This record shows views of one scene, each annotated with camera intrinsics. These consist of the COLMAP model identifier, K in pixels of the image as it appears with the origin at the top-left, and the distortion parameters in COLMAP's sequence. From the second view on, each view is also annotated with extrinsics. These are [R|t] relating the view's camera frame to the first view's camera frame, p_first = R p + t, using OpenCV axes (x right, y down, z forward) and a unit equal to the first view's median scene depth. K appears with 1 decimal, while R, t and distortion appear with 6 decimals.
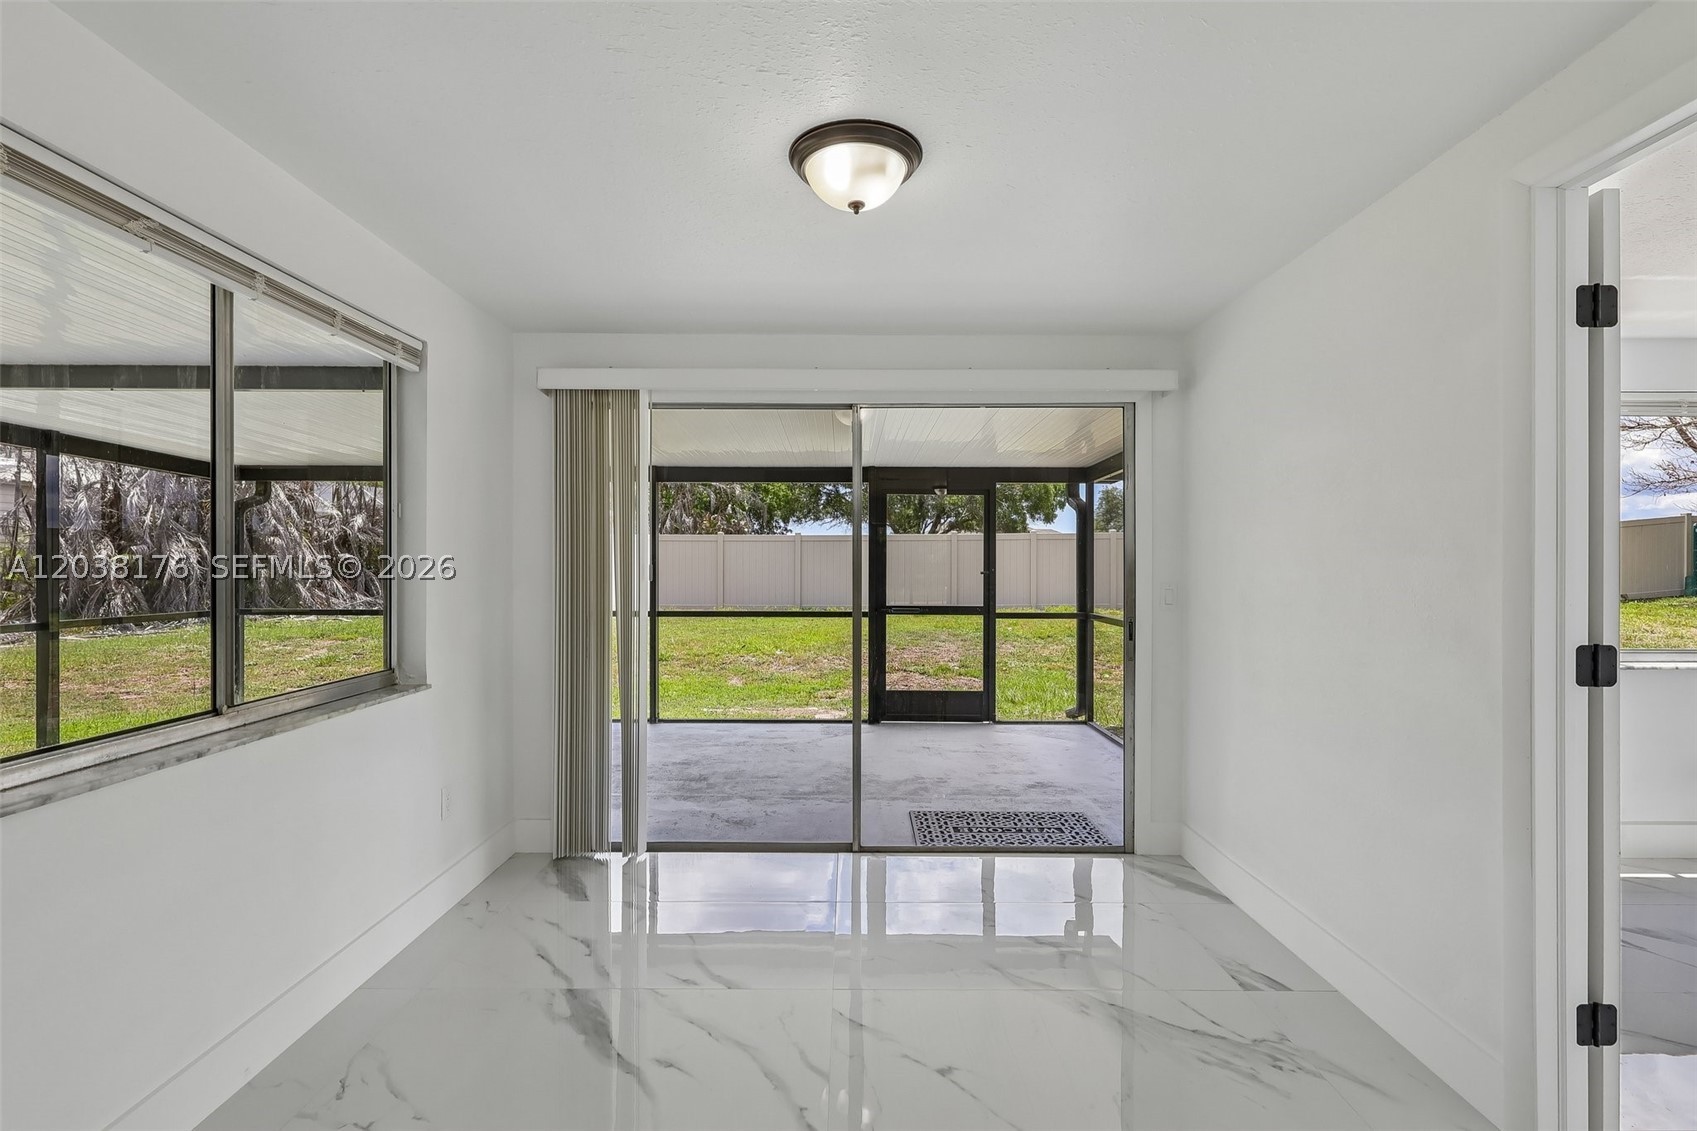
lens RADIAL K [[789.1, 0, 847.5], [0, 789.1, 564.2], [0, 0, 1]] dist [0.000526, 0.000118]
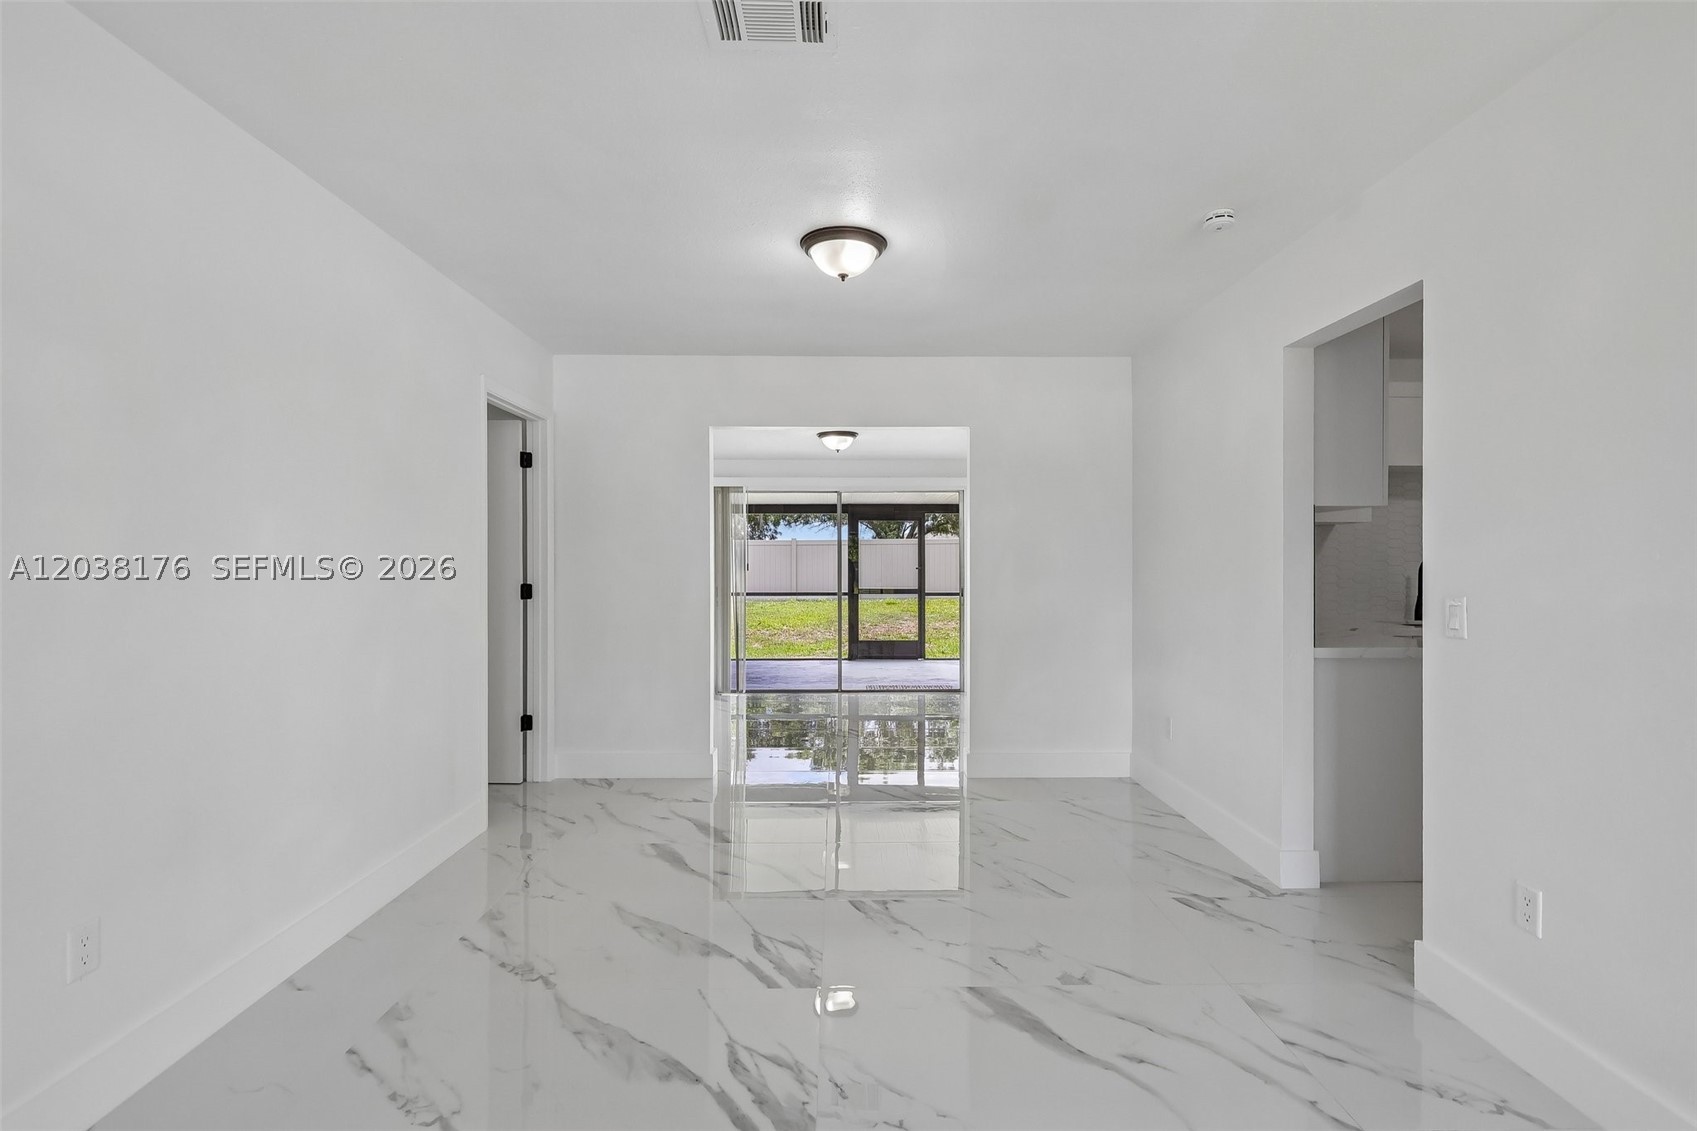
lens RADIAL K [[781.6, 0, 848.5], [0, 781.6, 565.5], [0, 0, 1]] dist [0.002123, 0.000247]
pose [[0.999825, -0.003438, 0.018383, -0.001470], [0.003419, 0.999994, 0.001092, 0.002767], [-0.018386, -0.001029, 0.999830, -0.620709]]
